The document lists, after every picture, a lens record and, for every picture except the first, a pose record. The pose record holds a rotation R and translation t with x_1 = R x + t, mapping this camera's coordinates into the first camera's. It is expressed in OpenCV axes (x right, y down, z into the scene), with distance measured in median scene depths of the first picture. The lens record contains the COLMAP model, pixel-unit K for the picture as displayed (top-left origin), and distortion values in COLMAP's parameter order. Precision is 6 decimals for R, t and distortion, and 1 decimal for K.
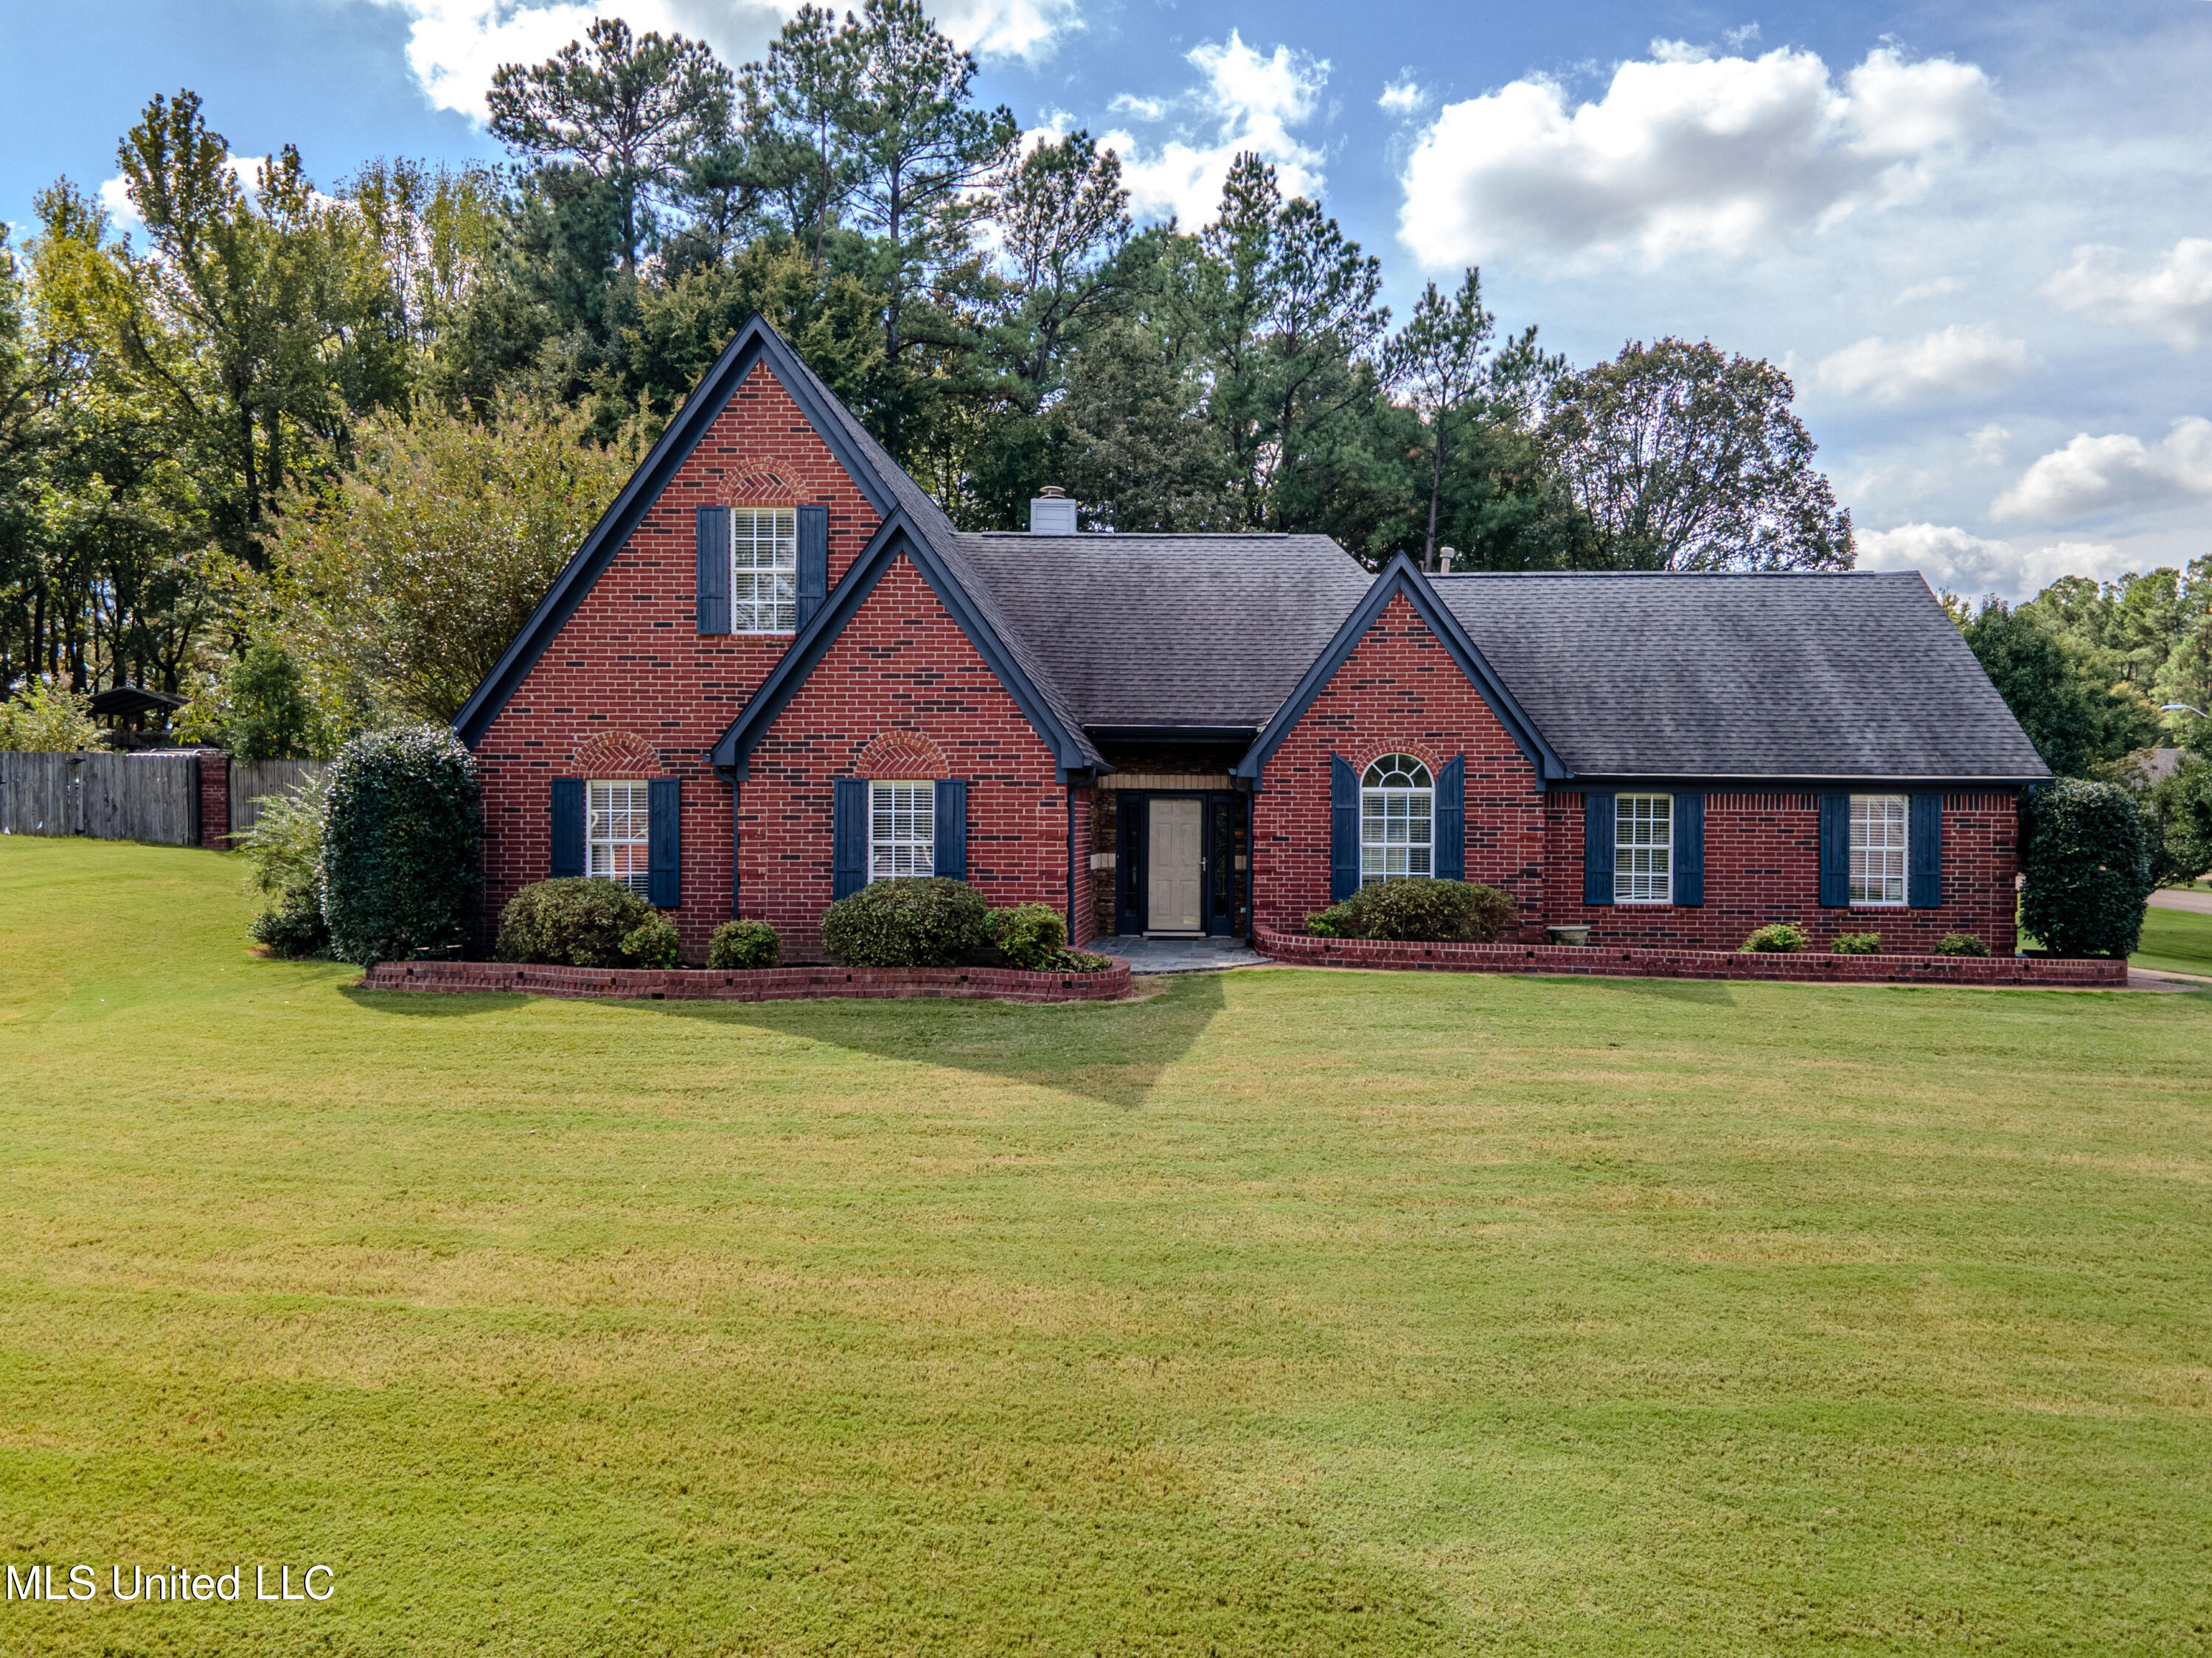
lens RADIAL K [[1666.0, 0, 1136.2], [0, 1666.0, 832.7], [0, 0, 1]] dist [-0.001302, 0.079242]
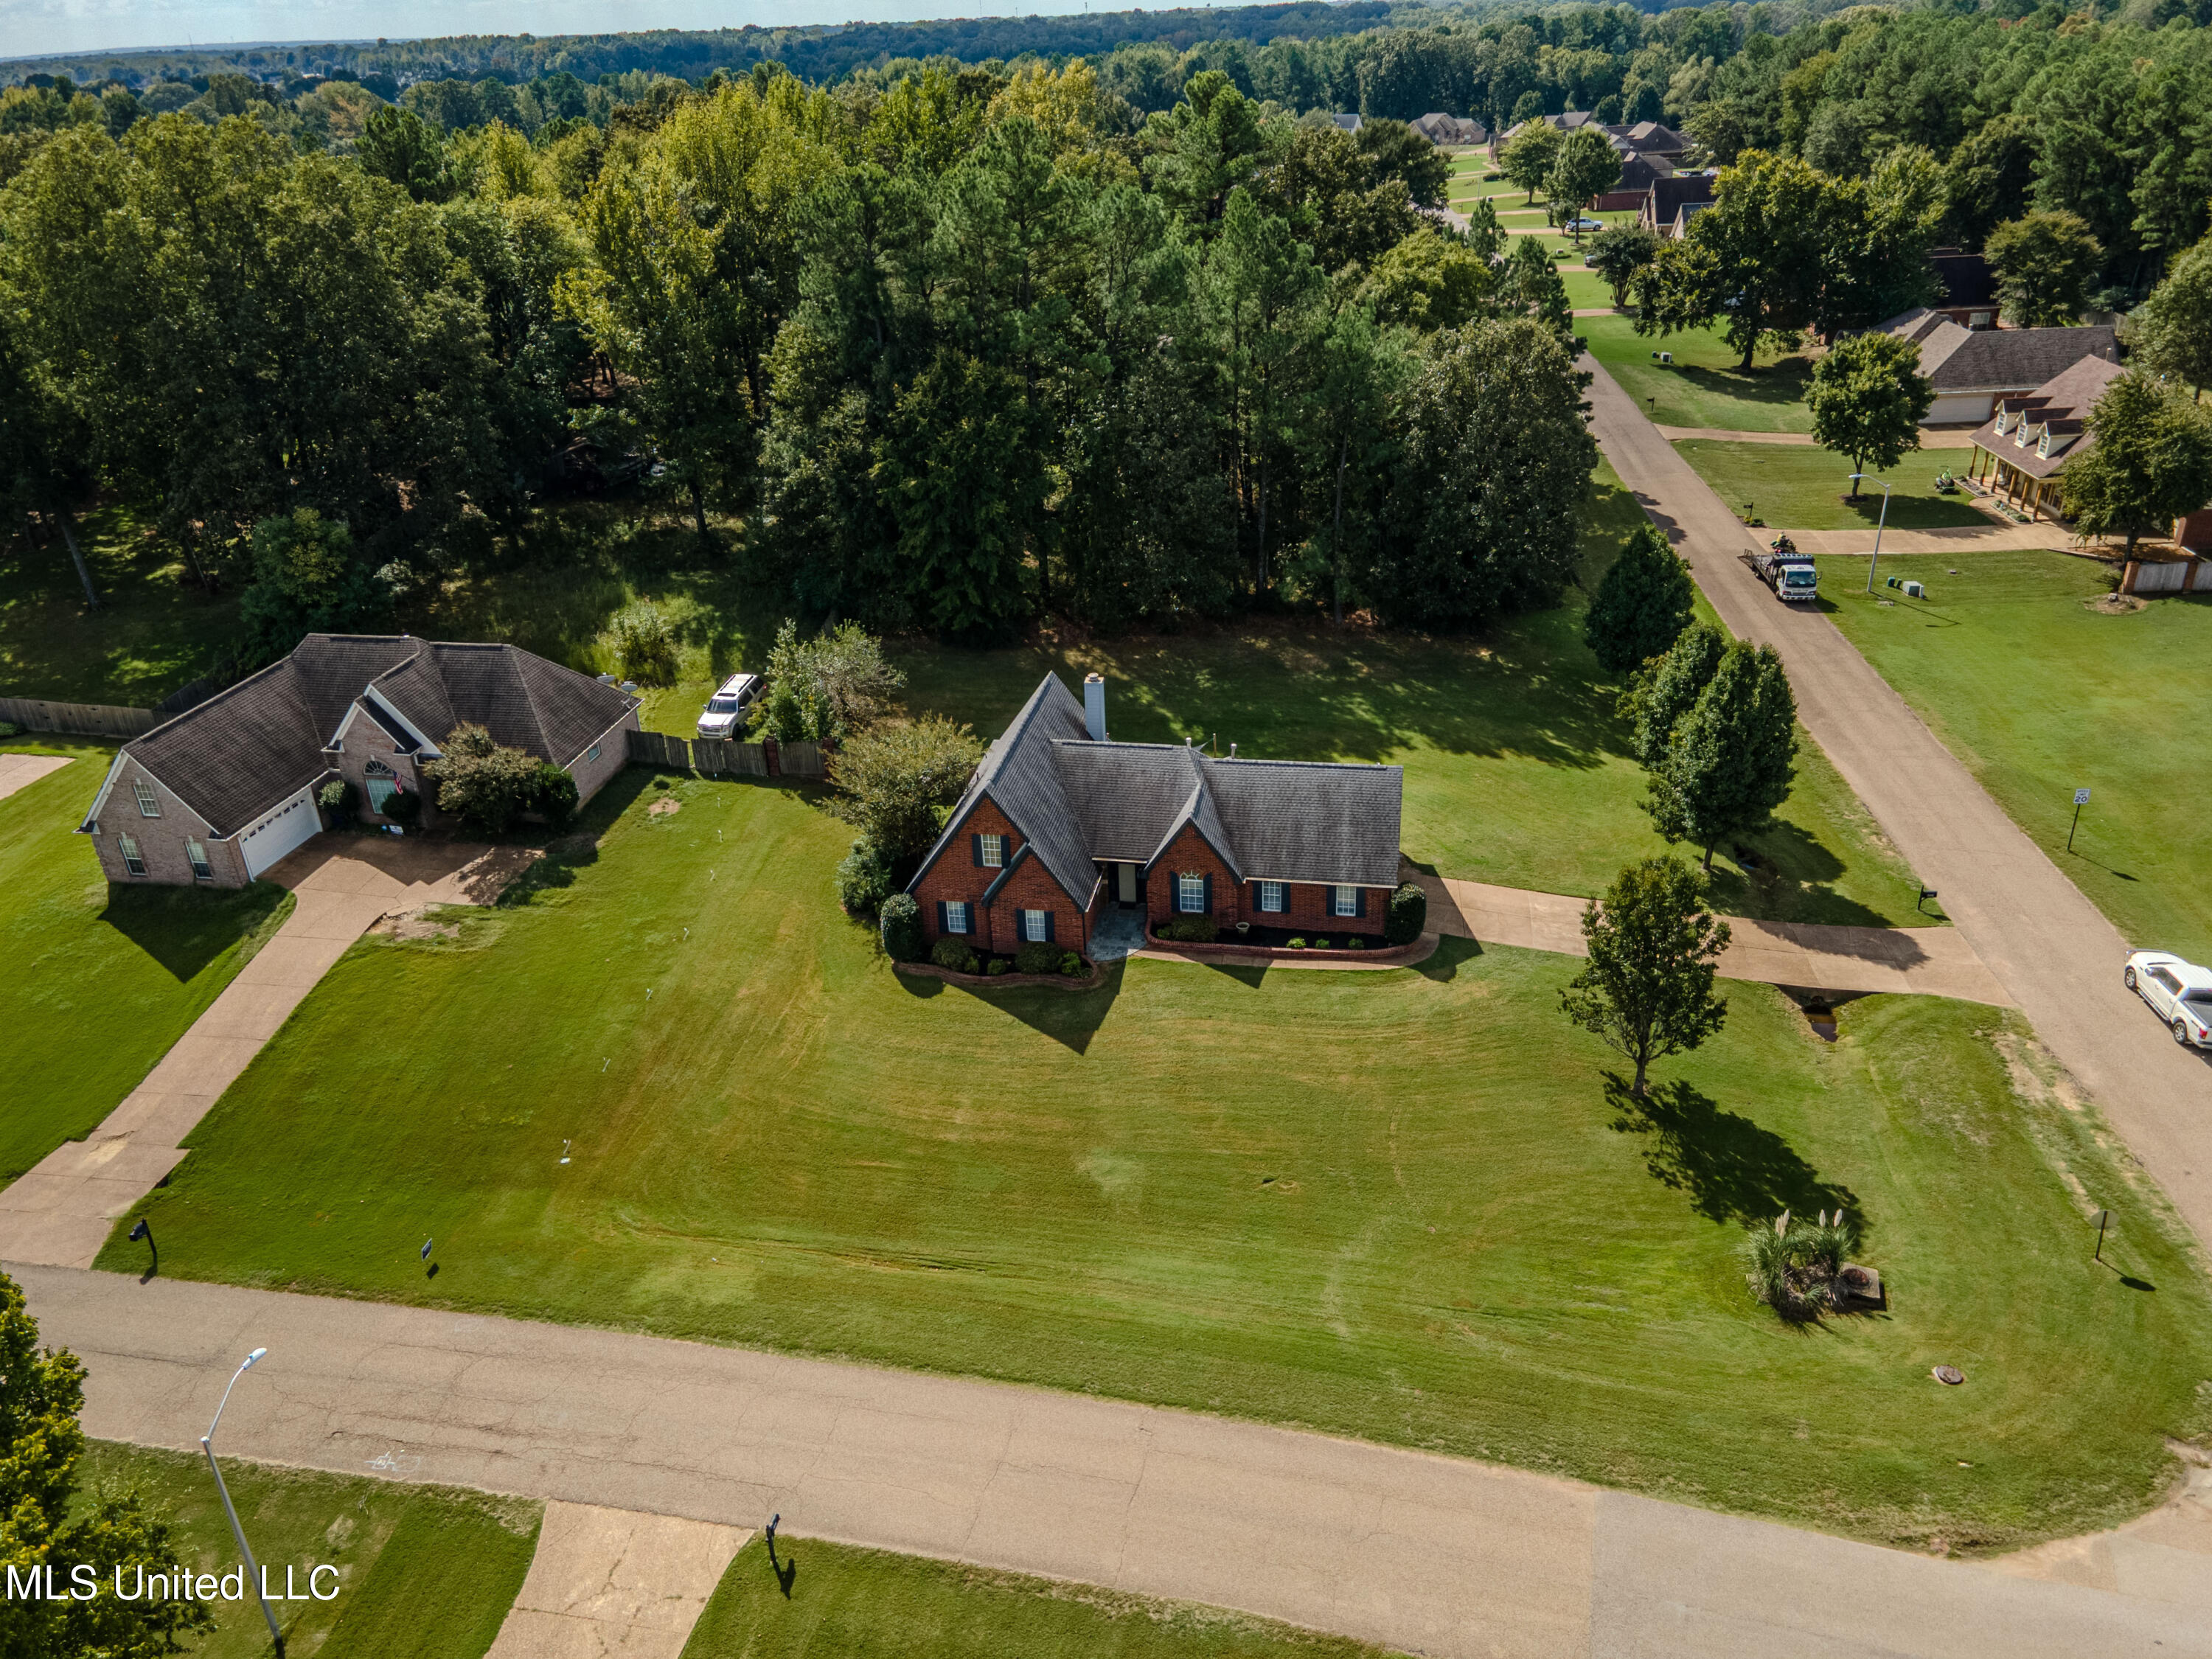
lens RADIAL K [[1610.5, 0, 1106.0], [0, 1610.5, 829.5], [0, 0, 1]] dist [0.020035, 0.046725]
pose [[0.990823, 0.022503, -0.133278, 0.404737], [0.044149, 0.878079, 0.476474, -1.592701], [0.127751, -0.477985, 0.869028, -1.640624]]
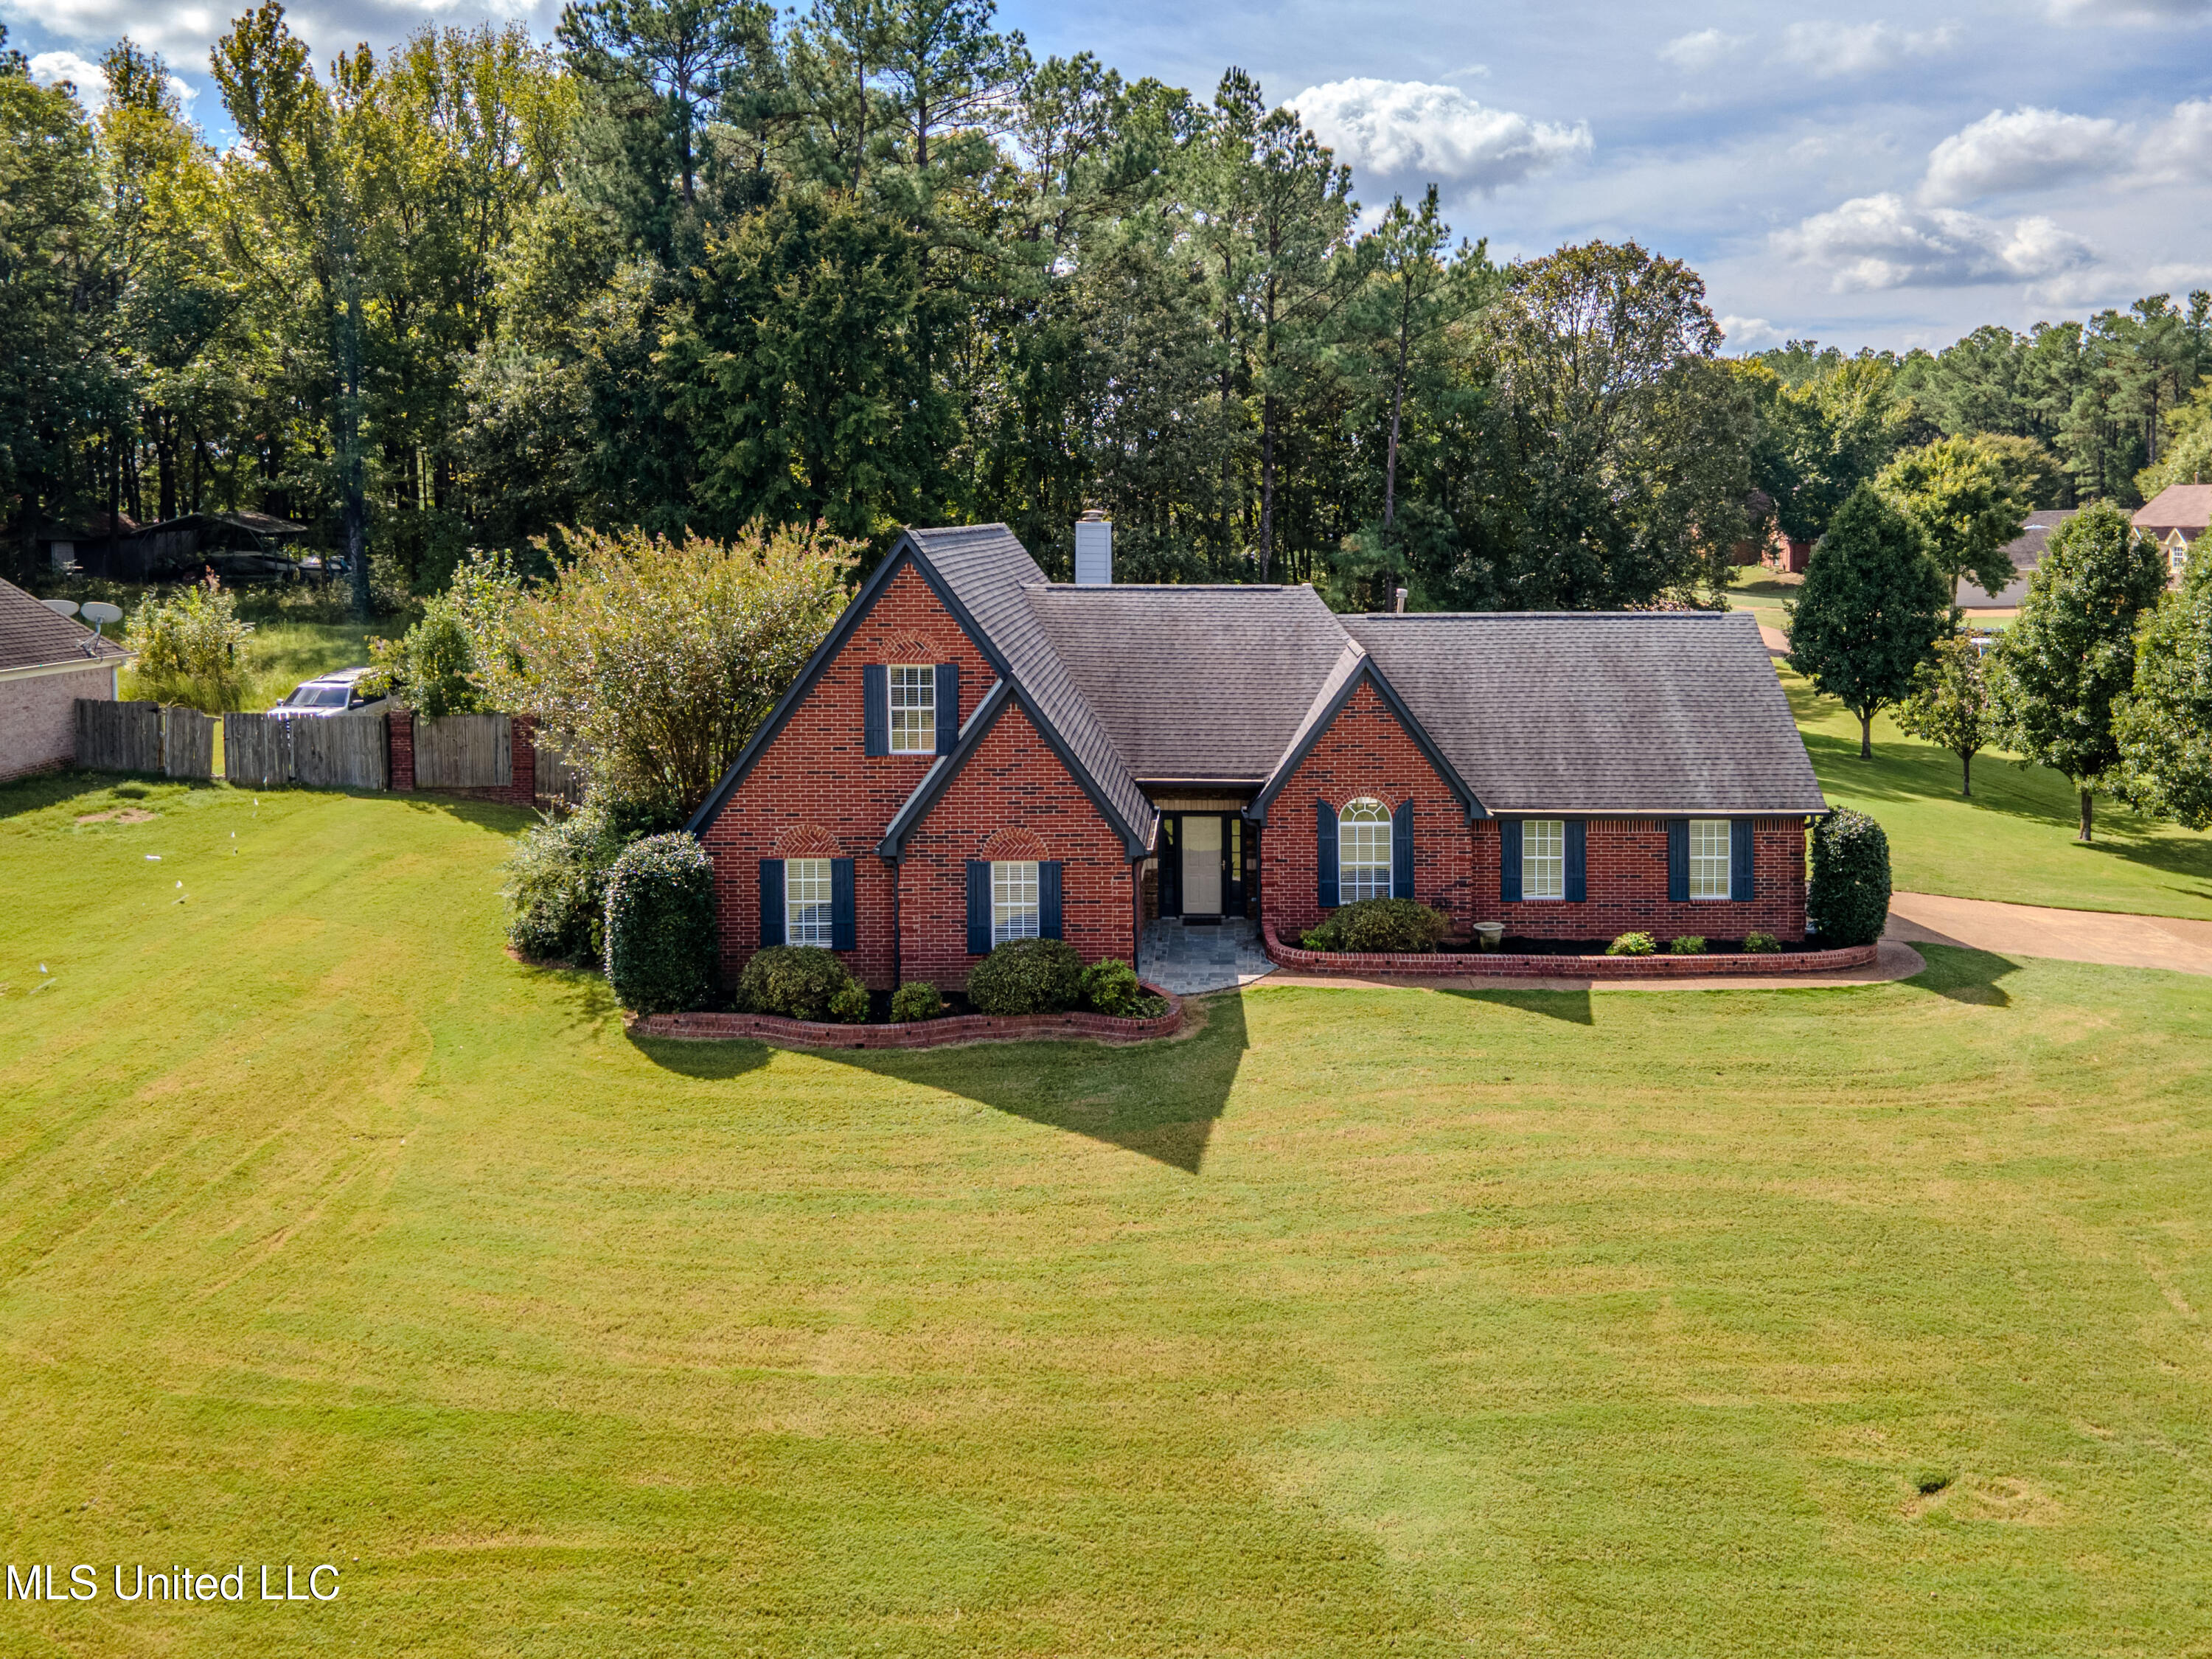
lens RADIAL K [[1663.3, 0, 1199.8], [0, 1663.3, 572.9], [0, 0, 1]] dist [0.027690, 0.004376]
pose [[0.998620, -0.013204, 0.050830, -0.047398], [0.010977, 0.998978, 0.043839, -0.299190], [-0.051357, -0.043221, 0.997745, -0.357906]]
